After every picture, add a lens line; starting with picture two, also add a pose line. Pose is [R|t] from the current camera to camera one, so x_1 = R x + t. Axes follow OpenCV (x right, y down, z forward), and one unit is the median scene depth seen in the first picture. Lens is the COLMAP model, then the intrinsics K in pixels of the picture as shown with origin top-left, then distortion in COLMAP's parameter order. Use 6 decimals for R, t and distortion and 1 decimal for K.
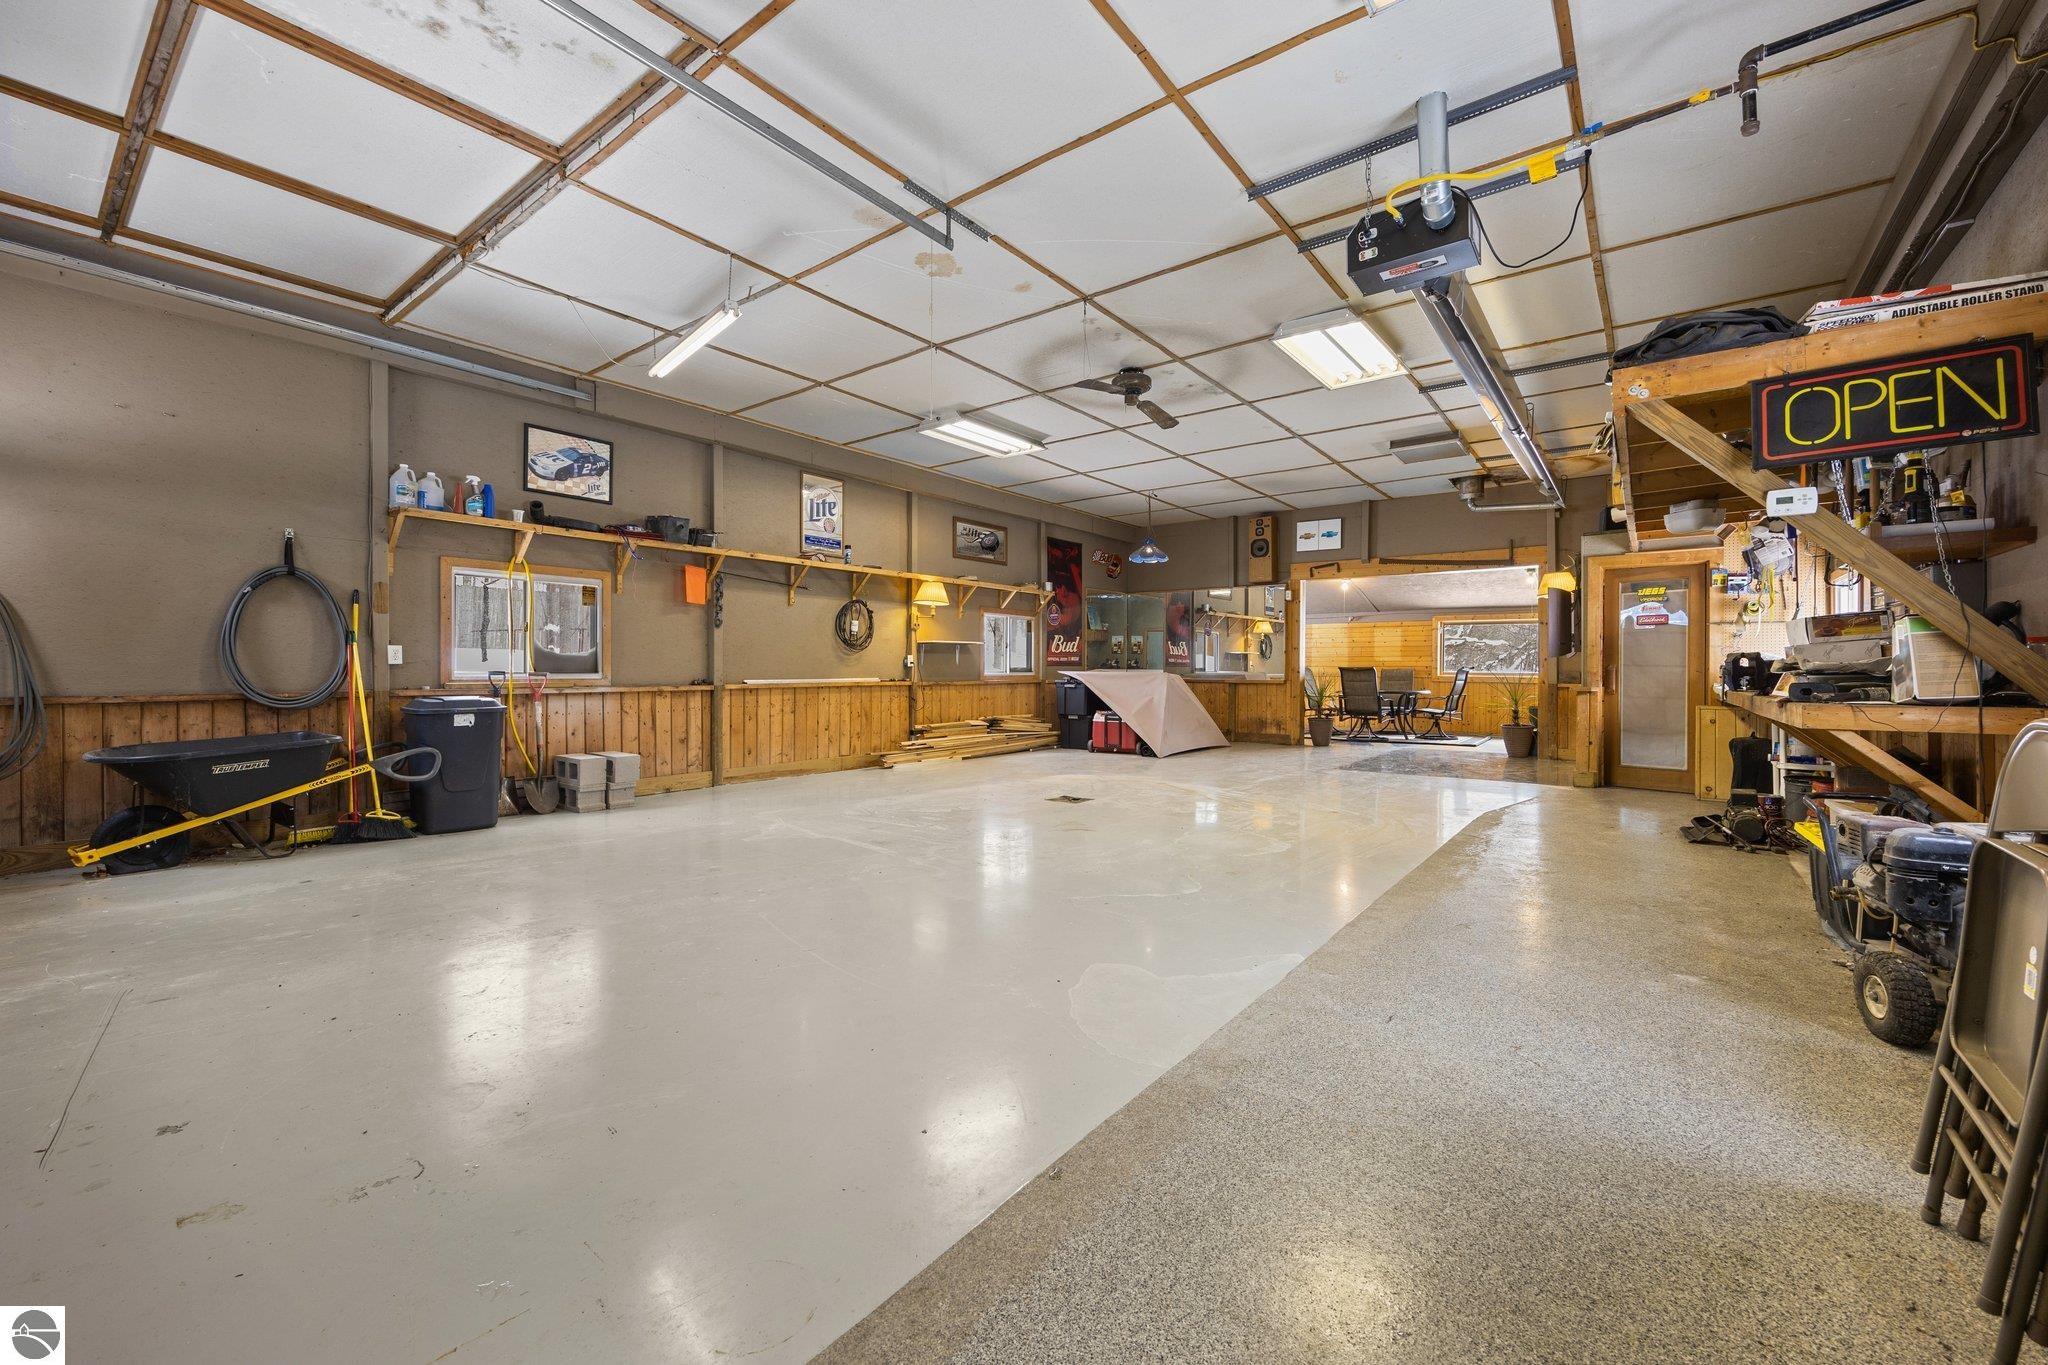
lens RADIAL K [[827.7, 0, 1020.7], [0, 827.7, 674.1], [0, 0, 1]] dist [0.012583, -0.000090]
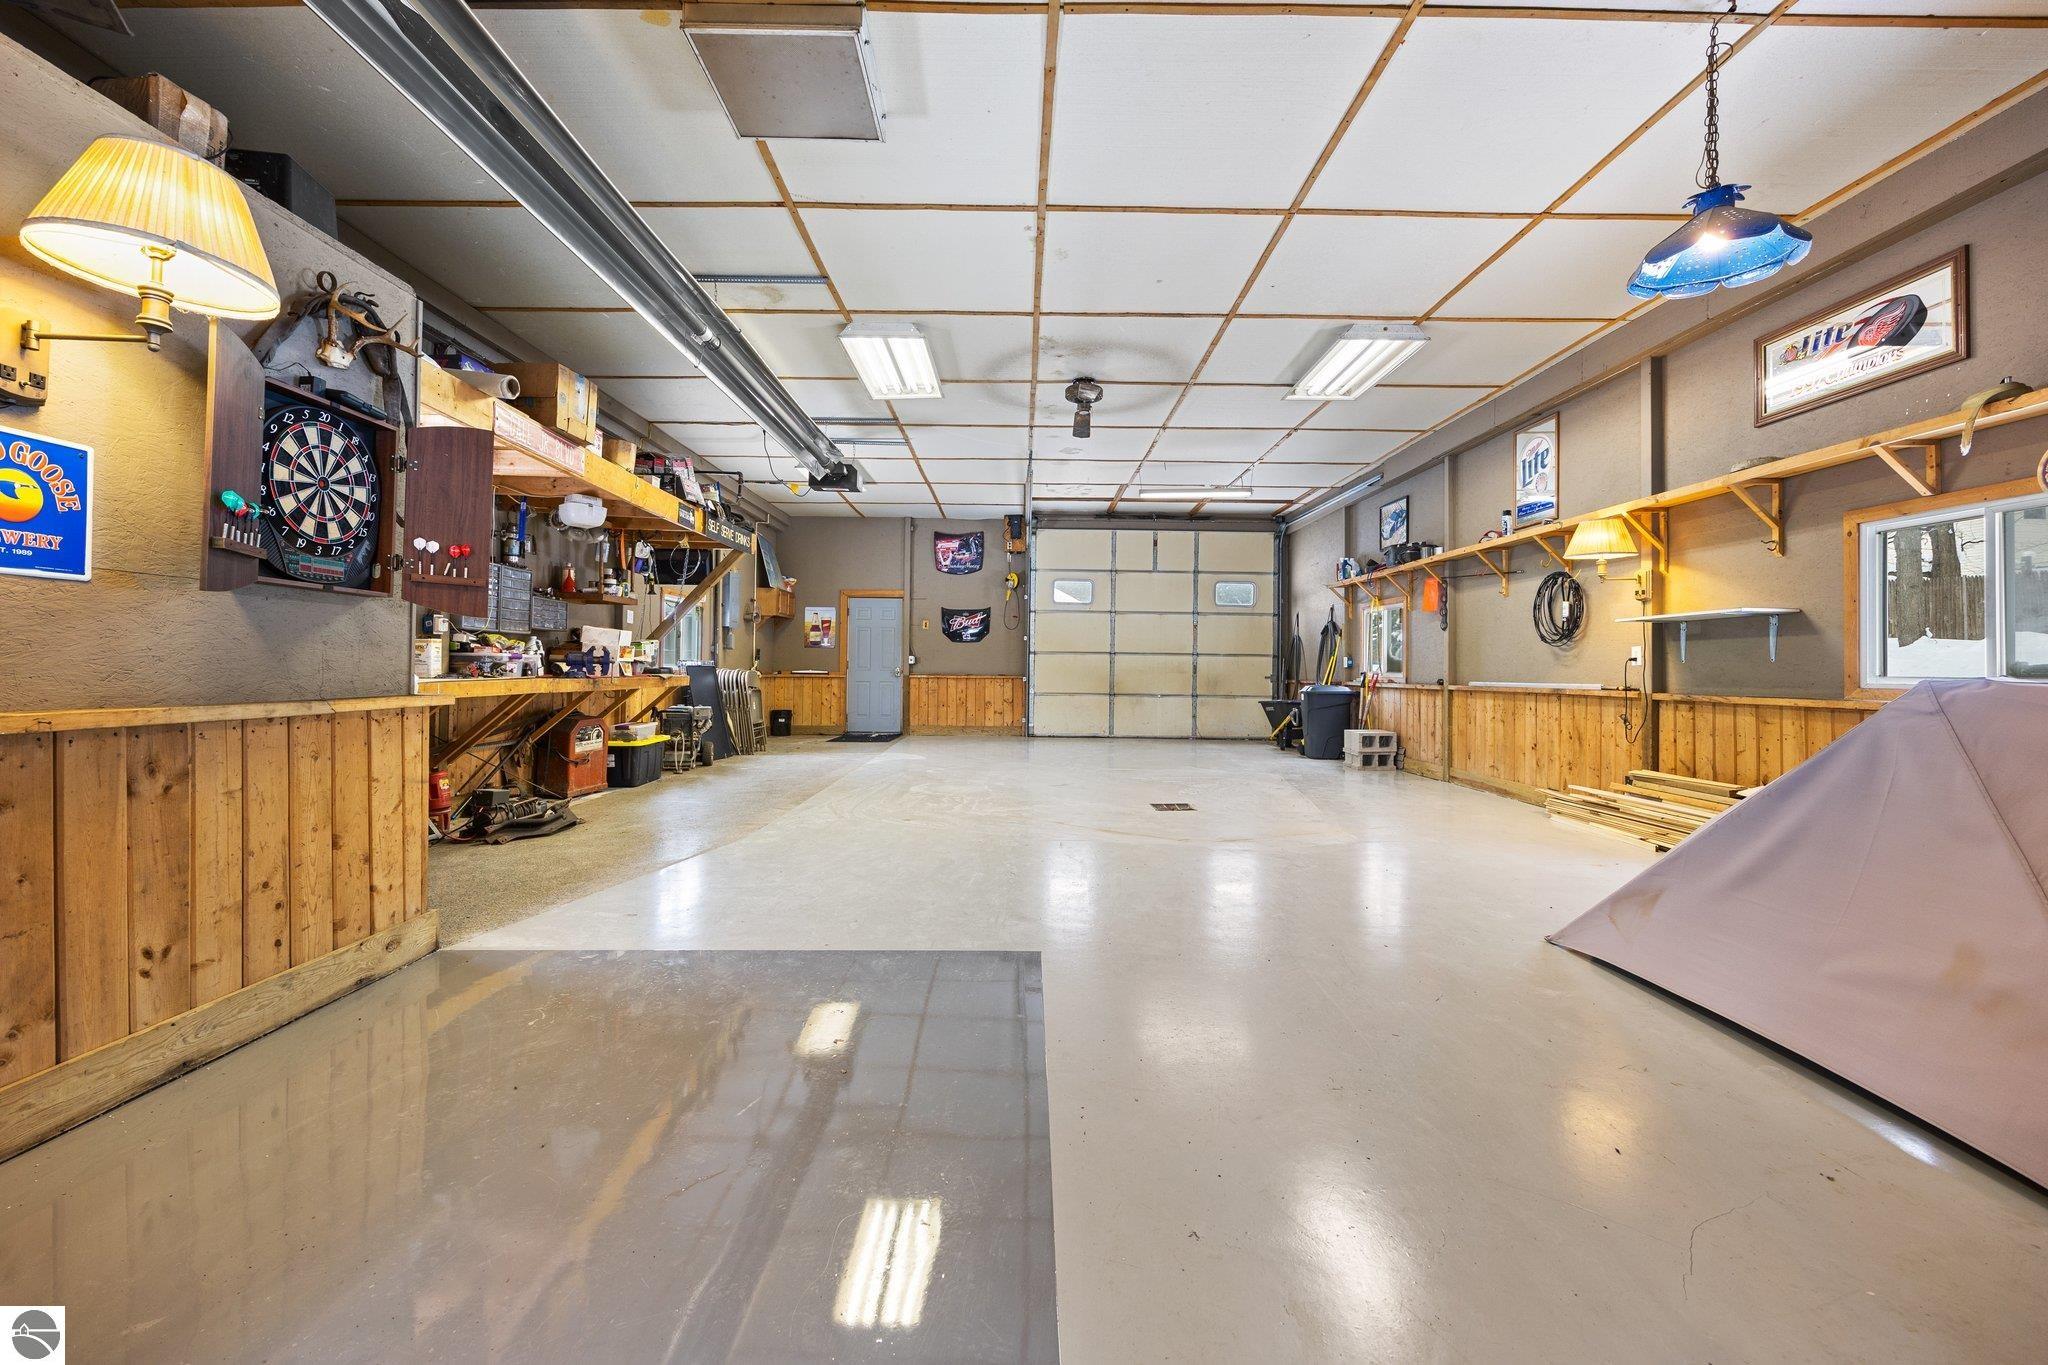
lens RADIAL K [[827.7, 0, 1023.4], [0, 827.7, 672.6], [0, 0, 1]] dist [0.012583, -0.000090]
pose [[-0.782549, -0.005671, -0.622563, 0.617111], [-0.011181, 0.999925, 0.004946, -0.002571], [0.622488, 0.010832, -0.782554, 1.300176]]
